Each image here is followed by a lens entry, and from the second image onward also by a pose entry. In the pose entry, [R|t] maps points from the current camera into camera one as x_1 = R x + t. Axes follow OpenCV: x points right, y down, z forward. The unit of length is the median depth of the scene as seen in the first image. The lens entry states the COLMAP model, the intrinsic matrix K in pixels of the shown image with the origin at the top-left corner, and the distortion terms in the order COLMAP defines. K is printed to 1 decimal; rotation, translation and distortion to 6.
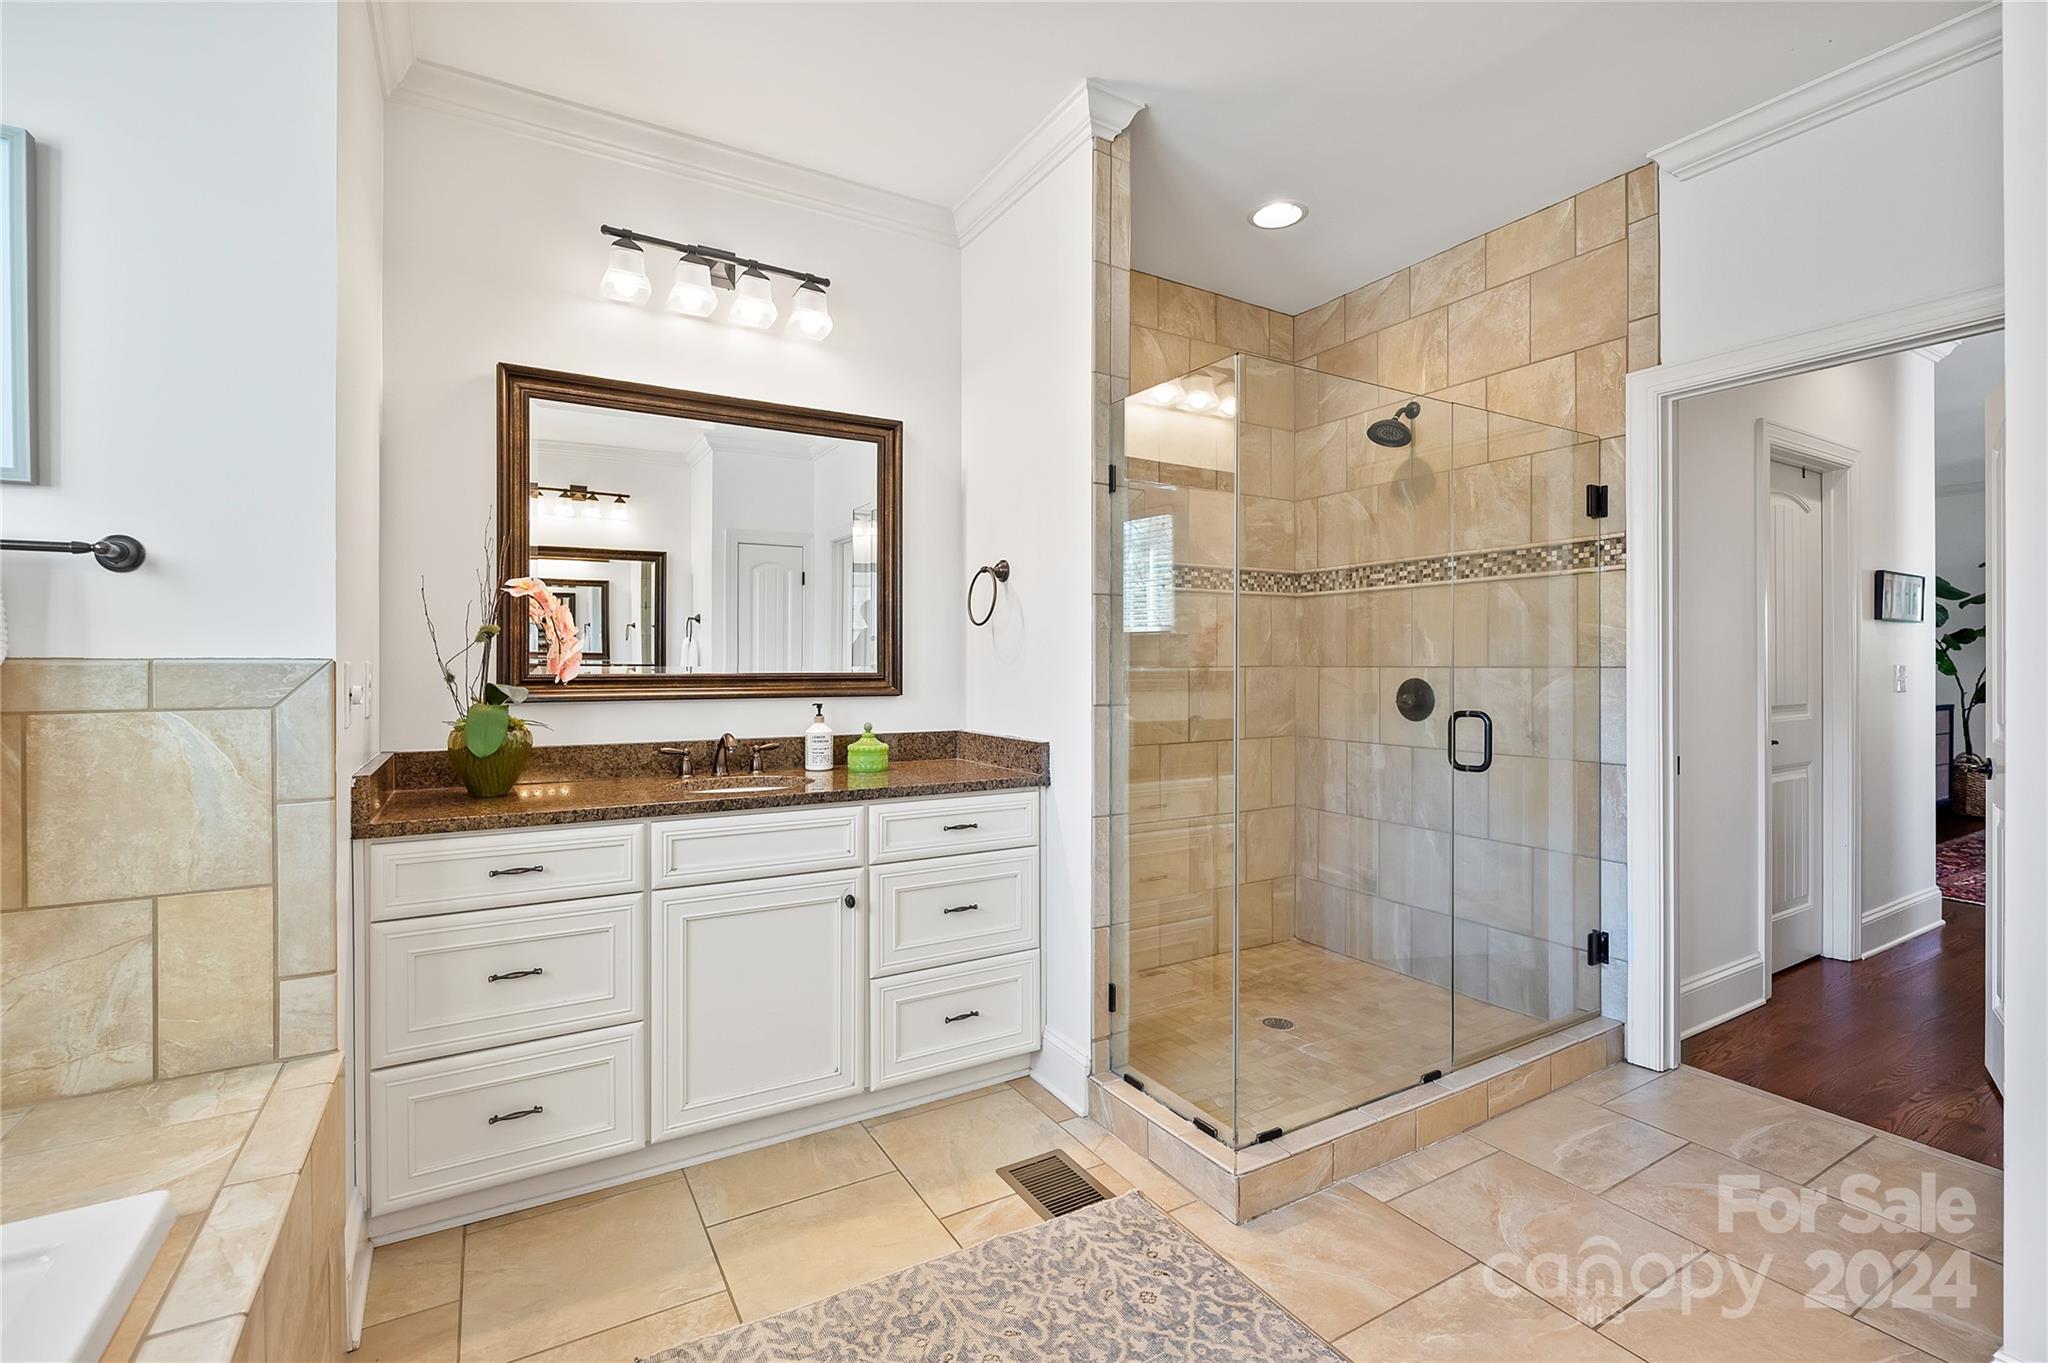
lens RADIAL K [[893.8, 0, 1018.0], [0, 893.8, 669.6], [0, 0, 1]] dist [-0.000038, -0.000065]
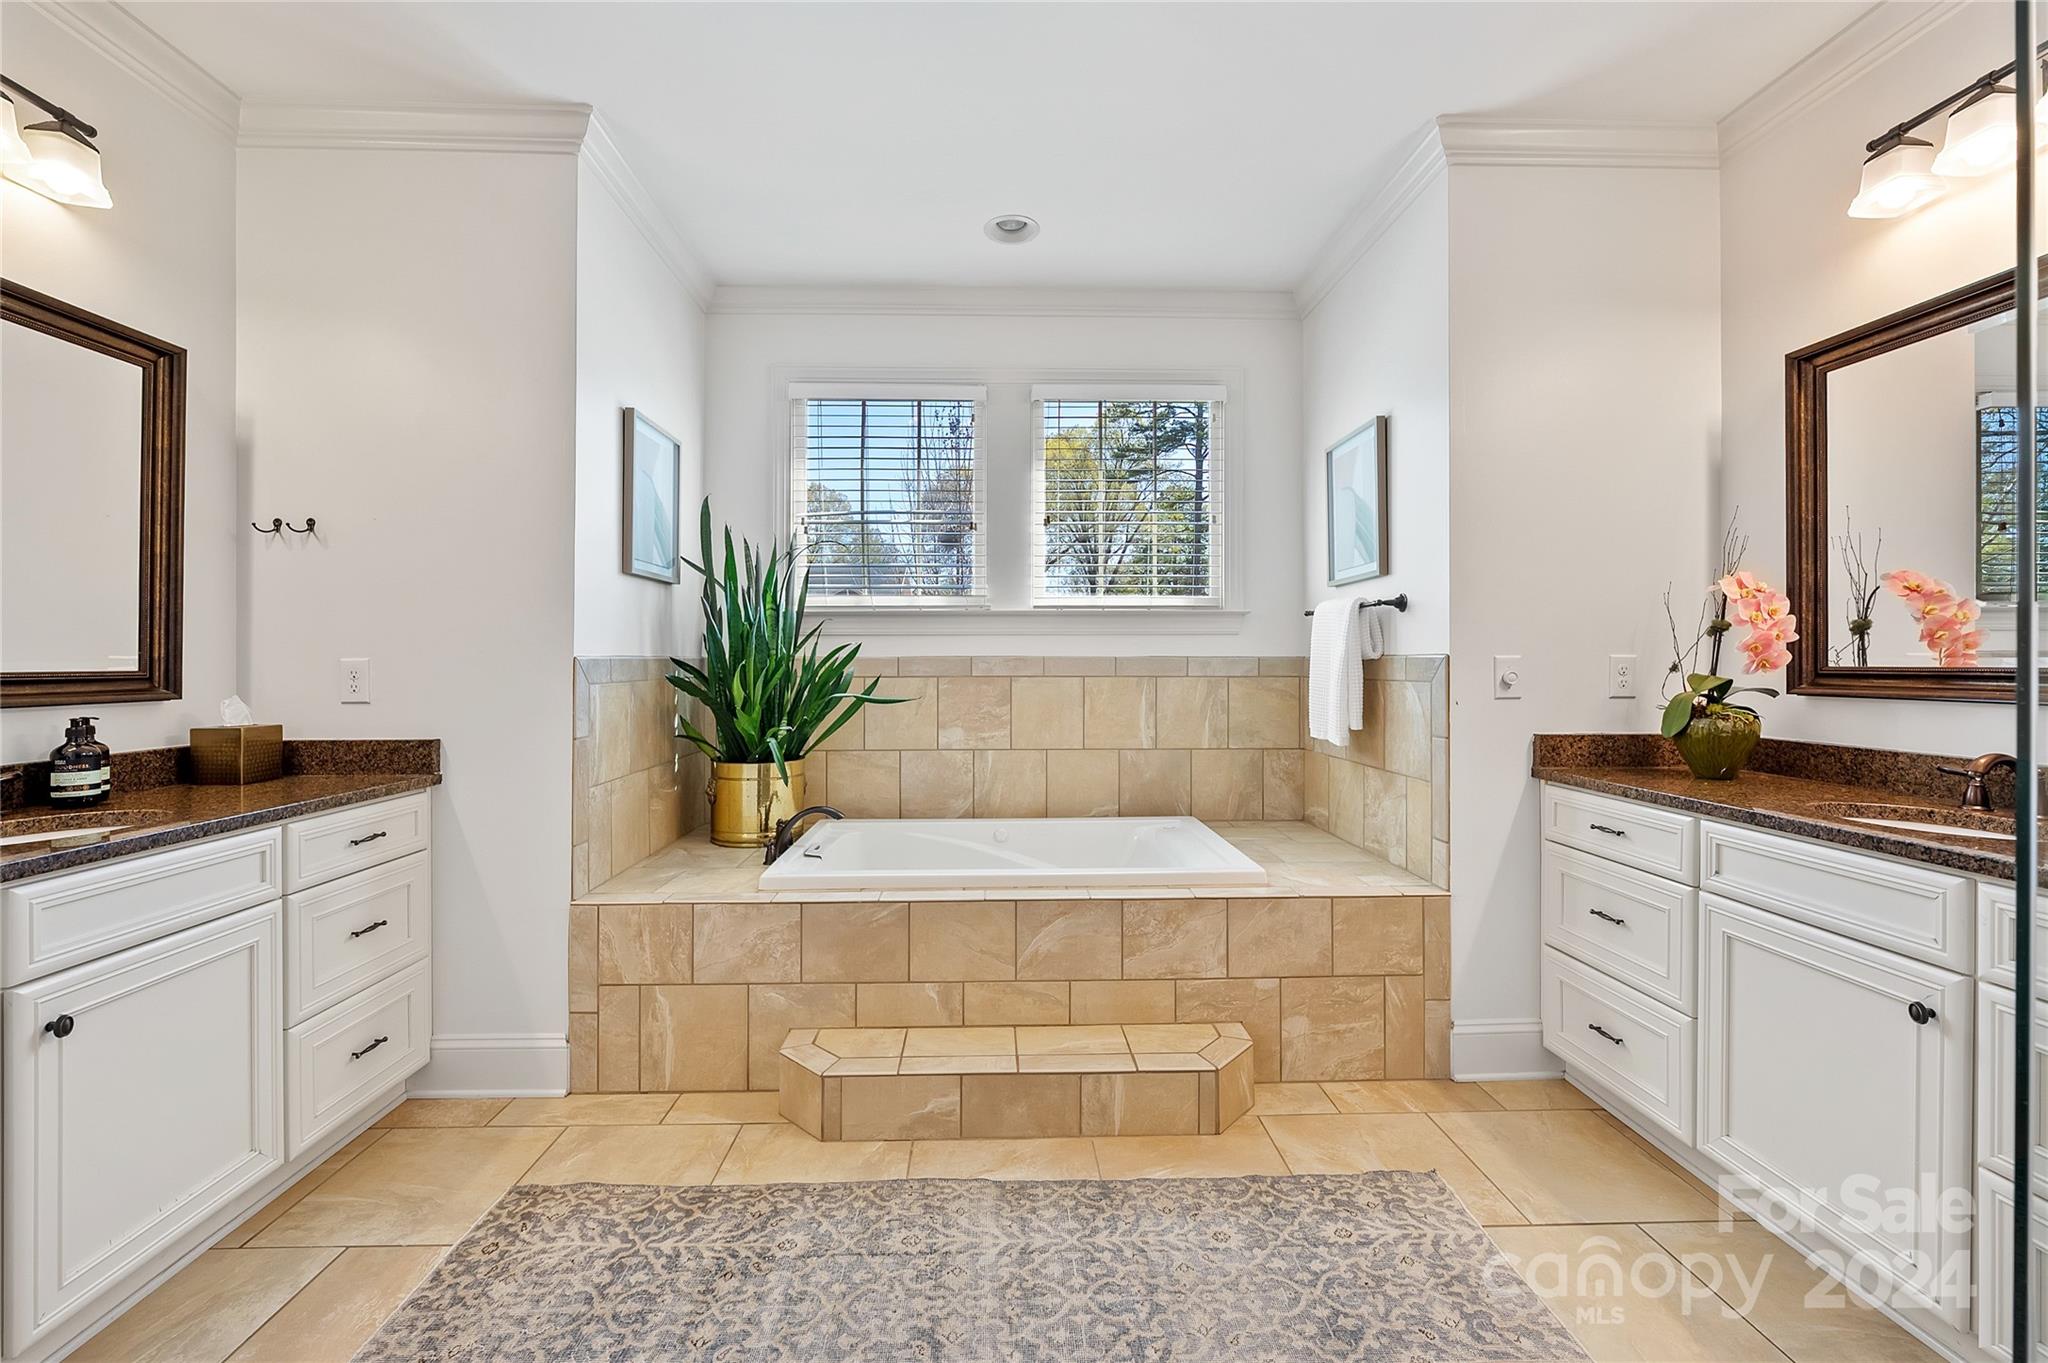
lens RADIAL K [[830.8, 0, 1016.3], [0, 830.8, 666.4], [0, 0, 1]] dist [0.003421, -0.000930]
pose [[-0.471903, 0.004162, -0.881641, 0.780559], [-0.003126, 0.999975, 0.006393, 0.002755], [0.881645, 0.005773, -0.471878, 0.821715]]
